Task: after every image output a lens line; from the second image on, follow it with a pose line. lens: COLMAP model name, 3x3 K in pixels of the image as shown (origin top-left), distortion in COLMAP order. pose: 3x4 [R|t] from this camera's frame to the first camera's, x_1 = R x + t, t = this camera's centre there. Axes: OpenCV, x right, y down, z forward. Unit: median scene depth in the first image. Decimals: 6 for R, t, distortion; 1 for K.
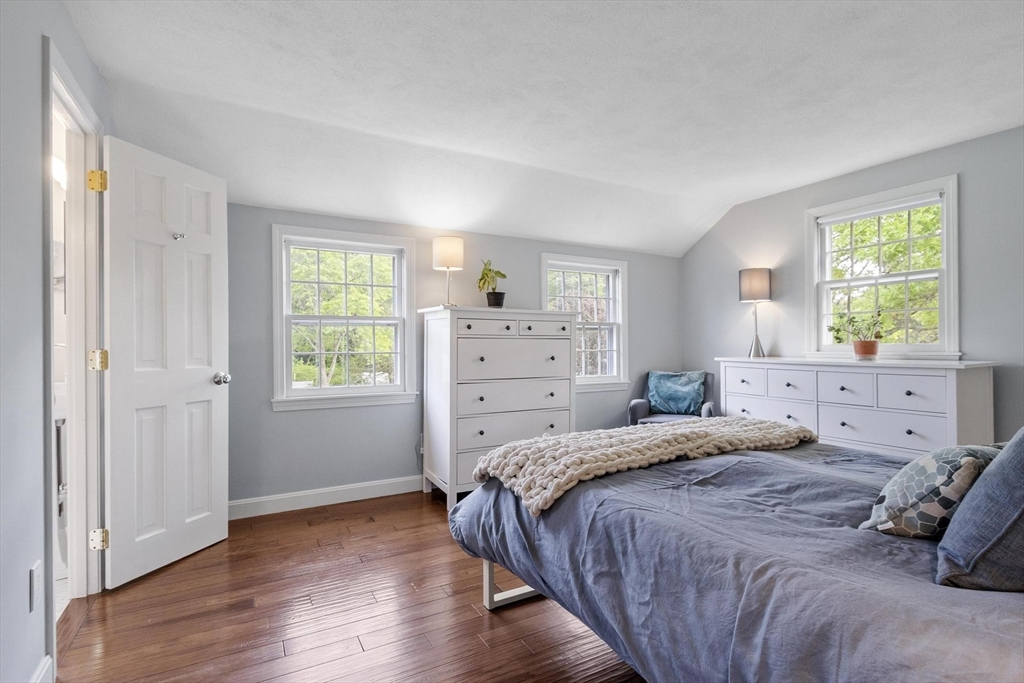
lens RADIAL K [[490.5, 0, 511.6], [0, 490.5, 346.2], [0, 0, 1]] dist [0.000657, 0.000036]
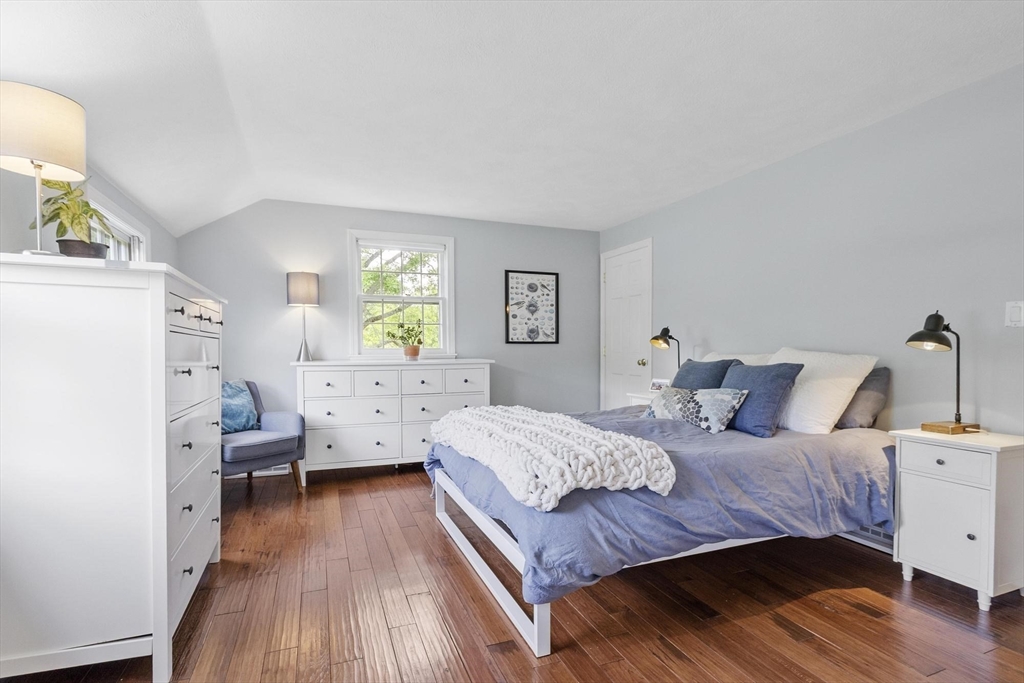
lens RADIAL K [[485.4, 0, 509.3], [0, 485.4, 349.1], [0, 0, 1]] dist [0.000092, 0.000018]
pose [[0.139698, 0.002253, 0.990192, -0.462979], [0.004065, 0.999988, -0.002849, 0.003062], [-0.990186, 0.004423, 0.139687, 0.490348]]
